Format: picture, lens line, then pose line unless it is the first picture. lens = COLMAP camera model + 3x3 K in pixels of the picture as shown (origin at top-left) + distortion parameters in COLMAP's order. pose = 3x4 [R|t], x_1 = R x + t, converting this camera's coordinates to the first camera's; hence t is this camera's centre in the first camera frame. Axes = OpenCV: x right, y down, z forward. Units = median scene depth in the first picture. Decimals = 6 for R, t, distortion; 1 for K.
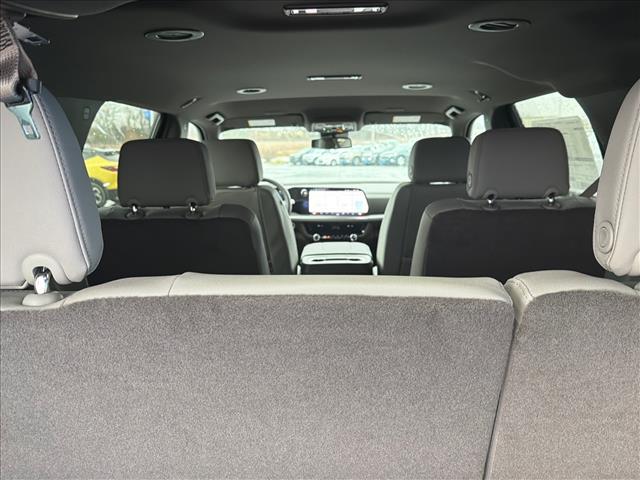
lens RADIAL K [[535.8, 0, 320.0], [0, 535.8, 240.0], [0, 0, 1]] dist [0.041947, -0.134240]
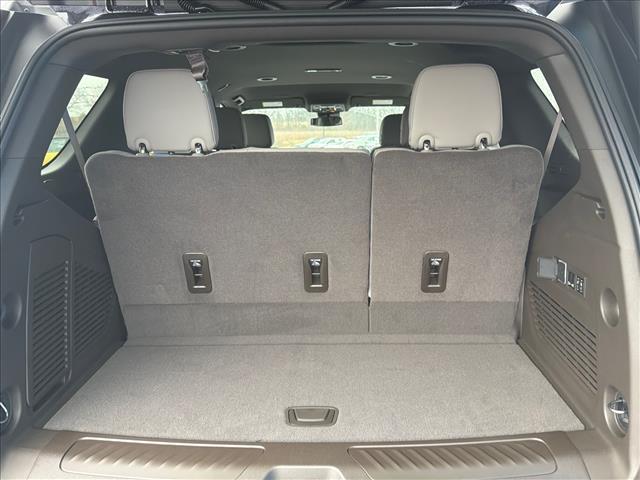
lens RADIAL K [[525.9, 0, 320.0], [0, 525.9, 240.0], [0, 0, 1]] dist [0.114059, -0.327488]
pose [[0.999930, 0.008948, -0.007792, 0.020925], [-0.008791, 0.999761, 0.019999, 0.089200], [0.007969, -0.019929, 0.999770, -0.309304]]
